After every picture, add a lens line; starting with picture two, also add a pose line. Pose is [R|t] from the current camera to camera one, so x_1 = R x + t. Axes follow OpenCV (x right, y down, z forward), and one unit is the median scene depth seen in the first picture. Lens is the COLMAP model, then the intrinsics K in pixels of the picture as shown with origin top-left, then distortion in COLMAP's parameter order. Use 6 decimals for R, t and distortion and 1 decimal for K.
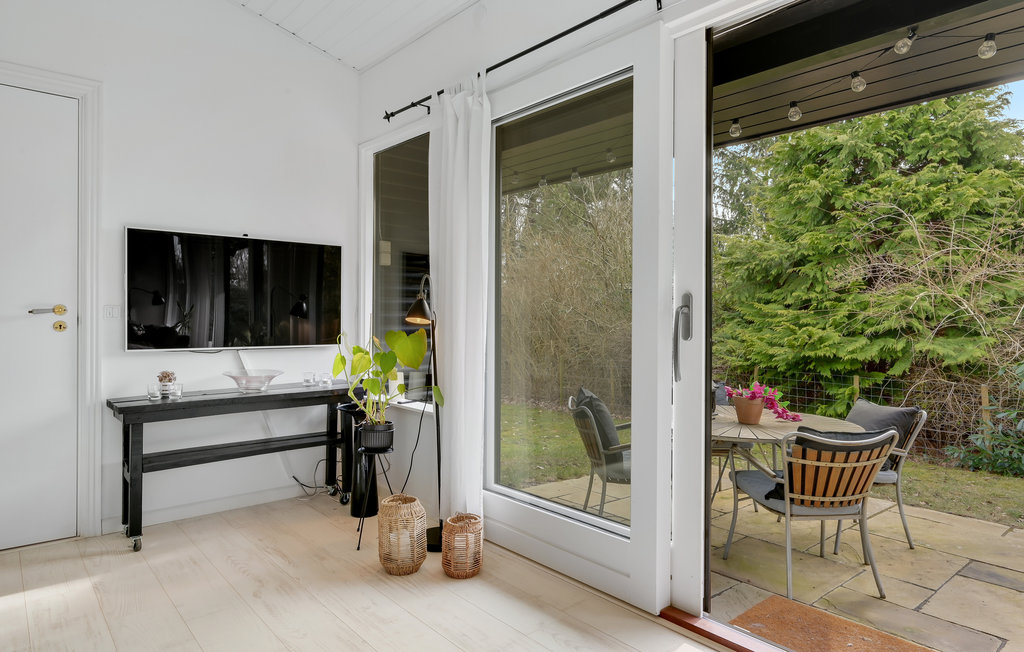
lens RADIAL K [[618.3, 0, 510.7], [0, 618.3, 316.8], [0, 0, 1]] dist [-0.002034, -0.000233]
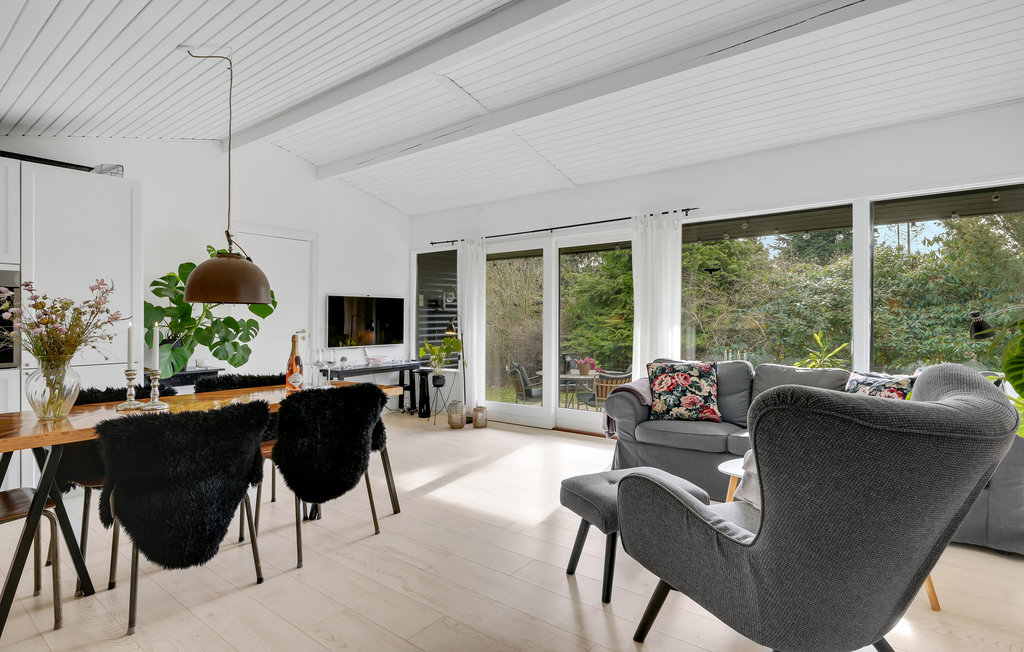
lens RADIAL K [[527.8, 0, 513.1], [0, 527.8, 320.0], [0, 0, 1]] dist [0.014688, 0.000654]
pose [[0.979165, -0.008725, 0.202877, -0.276069], [0.007766, 0.999955, 0.005521, -0.045688], [-0.202916, -0.003830, 0.979189, -0.884535]]
